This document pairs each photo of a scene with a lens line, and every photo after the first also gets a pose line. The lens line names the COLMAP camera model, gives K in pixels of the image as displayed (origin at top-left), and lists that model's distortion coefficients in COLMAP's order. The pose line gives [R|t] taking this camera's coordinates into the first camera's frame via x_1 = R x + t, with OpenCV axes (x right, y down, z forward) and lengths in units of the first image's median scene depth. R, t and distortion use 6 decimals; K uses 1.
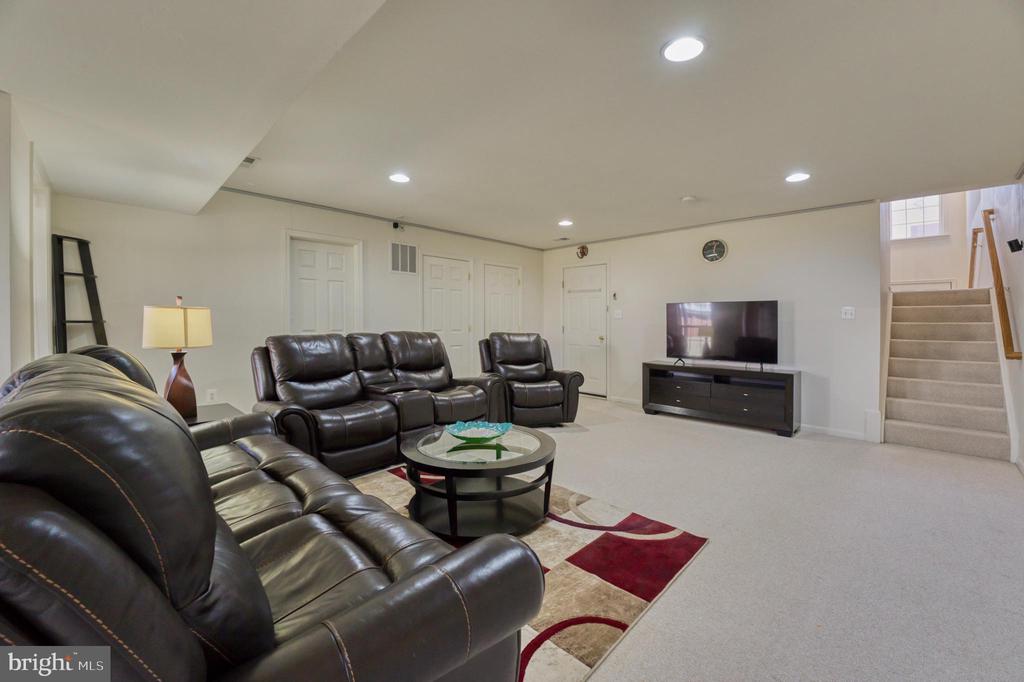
lens RADIAL K [[422.2, 0, 518.3], [0, 422.2, 318.4], [0, 0, 1]] dist [-0.017010, -0.000114]
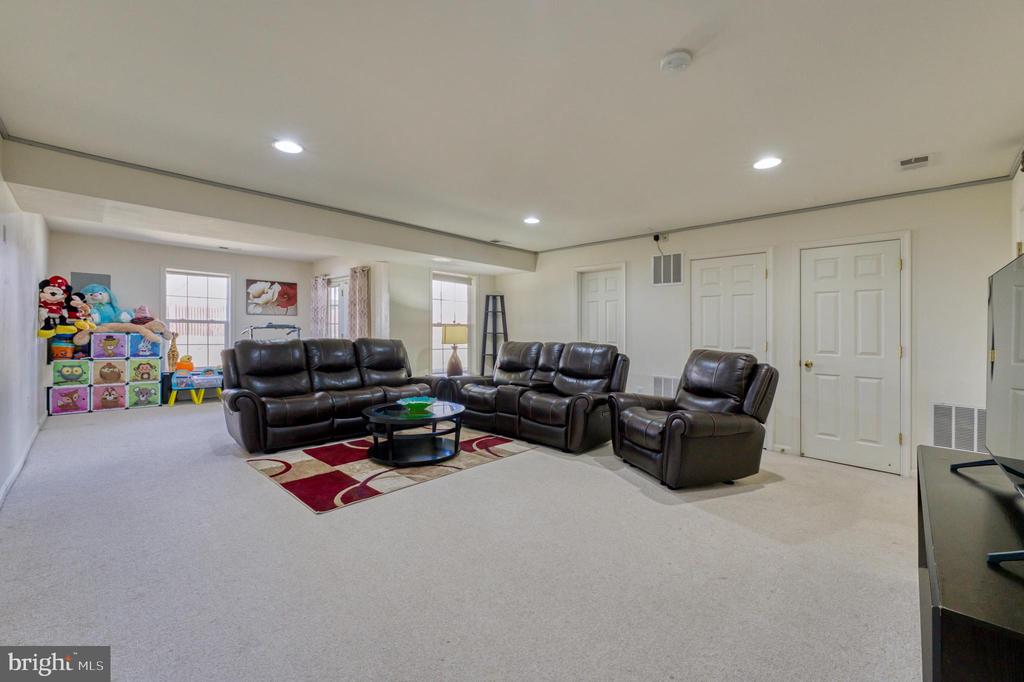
lens RADIAL K [[422.2, 0, 513.2], [0, 422.2, 338.3], [0, 0, 1]] dist [-0.017010, -0.000114]
pose [[-0.010361, -0.002448, -0.999943, 0.874029], [-0.012481, 0.999919, -0.002318, 0.026230], [0.999868, 0.012456, -0.010391, 0.844363]]
